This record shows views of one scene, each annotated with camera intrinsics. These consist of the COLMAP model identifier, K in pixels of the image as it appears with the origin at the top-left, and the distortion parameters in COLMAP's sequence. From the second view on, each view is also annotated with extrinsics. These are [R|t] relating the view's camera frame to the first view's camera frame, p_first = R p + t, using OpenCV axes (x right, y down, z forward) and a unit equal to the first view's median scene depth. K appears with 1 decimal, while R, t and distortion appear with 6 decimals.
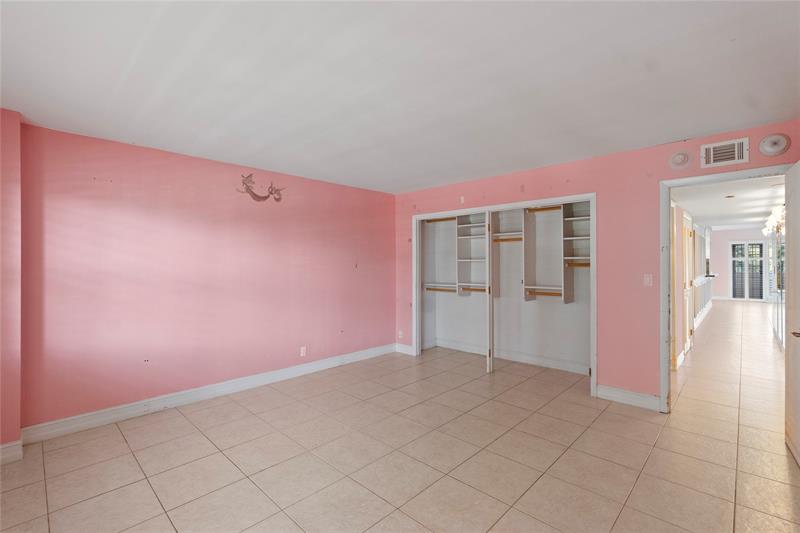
lens RADIAL K [[362.5, 0, 399.6], [0, 362.5, 264.1], [0, 0, 1]] dist [-0.014267, -0.000119]
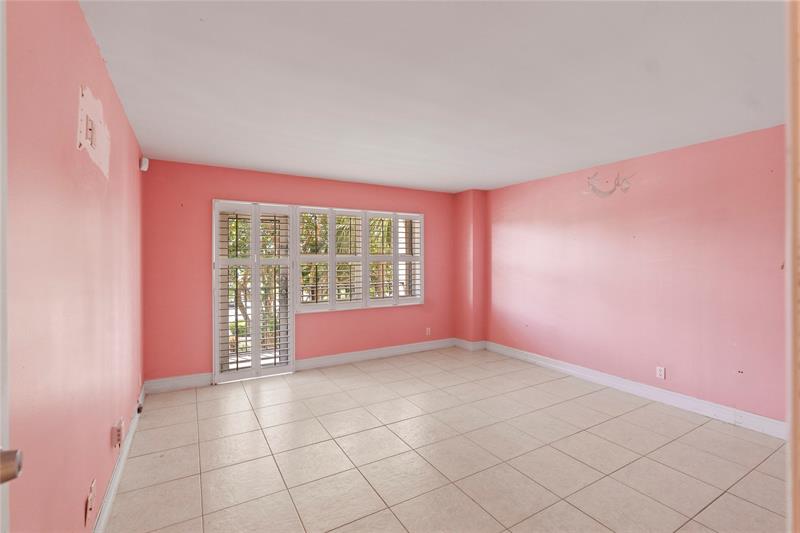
lens RADIAL K [[362.5, 0, 399.6], [0, 362.5, 264.1], [0, 0, 1]] dist [-0.014267, -0.000119]
pose [[-0.273903, 0.018324, -0.961583, 0.725964], [0.000186, 0.999819, 0.018999, -0.012010], [0.961757, 0.005025, -0.273857, 0.754425]]
